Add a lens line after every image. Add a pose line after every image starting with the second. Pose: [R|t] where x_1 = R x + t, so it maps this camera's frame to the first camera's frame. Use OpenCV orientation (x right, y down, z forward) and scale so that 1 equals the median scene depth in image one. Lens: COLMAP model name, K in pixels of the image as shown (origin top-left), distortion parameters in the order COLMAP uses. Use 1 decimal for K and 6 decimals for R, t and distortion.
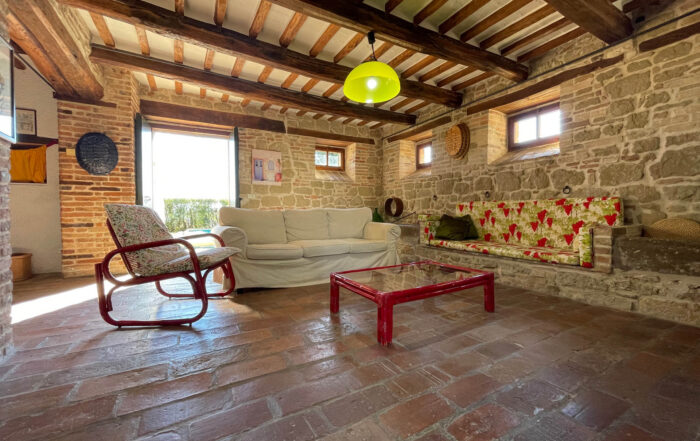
lens RADIAL K [[282.1, 0, 346.0], [0, 282.1, 219.9], [0, 0, 1]] dist [-0.006374, 0.000002]
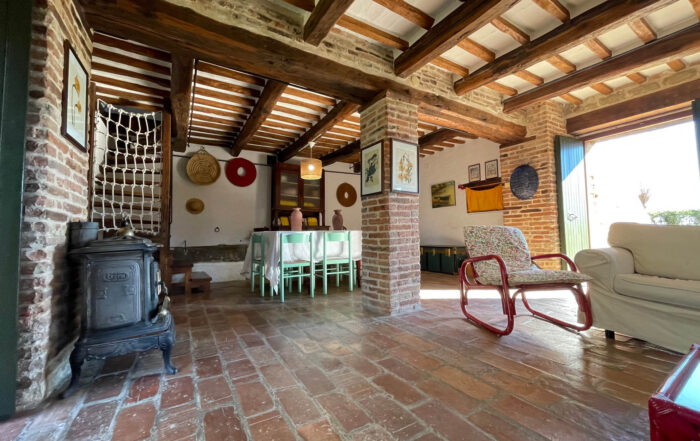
lens RADIAL K [[282.1, 0, 346.2], [0, 282.1, 219.0], [0, 0, 1]] dist [-0.006374, 0.000002]
pose [[0.020446, -0.053228, -0.998373, 0.296842], [-0.009878, 0.998522, -0.053438, -0.006539], [0.999742, 0.010955, 0.019890, 0.216895]]
